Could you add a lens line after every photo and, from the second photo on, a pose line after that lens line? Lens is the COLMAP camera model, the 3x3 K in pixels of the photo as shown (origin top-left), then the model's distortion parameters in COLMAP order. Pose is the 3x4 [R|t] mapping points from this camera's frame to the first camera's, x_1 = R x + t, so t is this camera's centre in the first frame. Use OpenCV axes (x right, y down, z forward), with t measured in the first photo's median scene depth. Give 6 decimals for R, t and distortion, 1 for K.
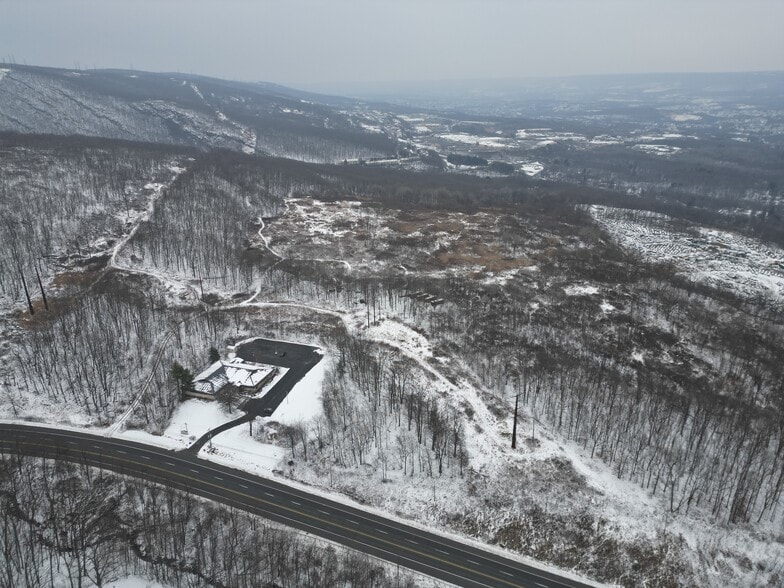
lens RADIAL K [[545.3, 0, 394.1], [0, 545.3, 294.4], [0, 0, 1]] dist [0.086416, -0.082768]
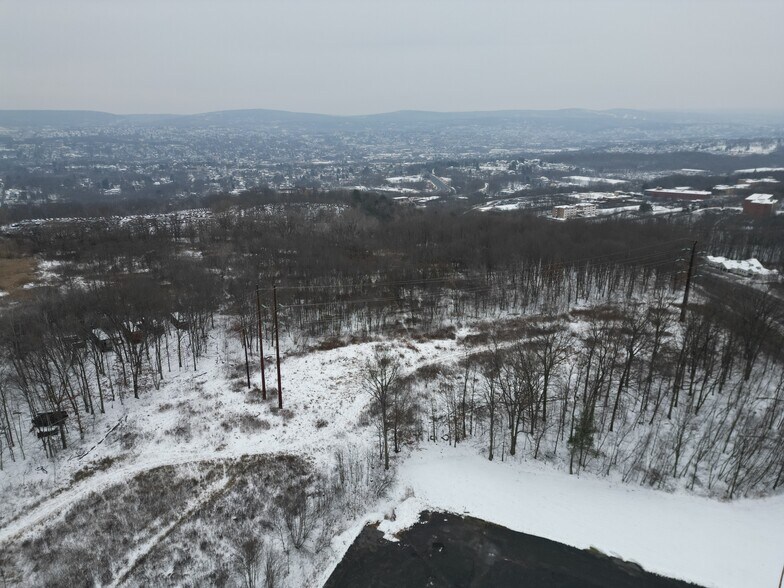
lens RADIAL K [[545.3, 0, 394.1], [0, 545.3, 294.4], [0, 0, 1]] dist [0.086416, -0.082768]
pose [[0.021467, -0.292642, 0.955981, -0.341609], [0.361279, 0.893857, 0.265512, -0.061856], [-0.932210, 0.339676, 0.124914, 0.887263]]
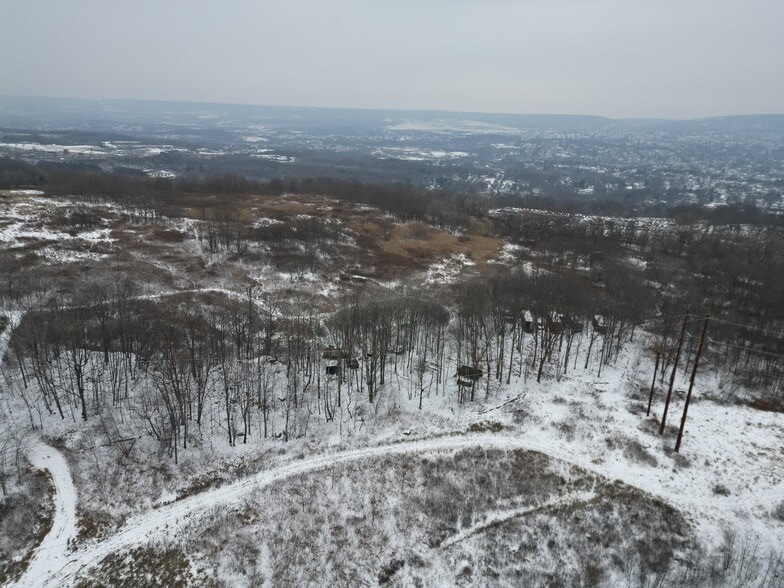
lens RADIAL K [[545.3, 0, 394.1], [0, 545.3, 294.4], [0, 0, 1]] dist [0.086416, -0.082768]
pose [[0.733220, -0.177352, 0.656456, -0.335849], [0.208818, 0.977468, 0.030842, -0.059232], [-0.647135, 0.114466, 0.753733, 0.880398]]
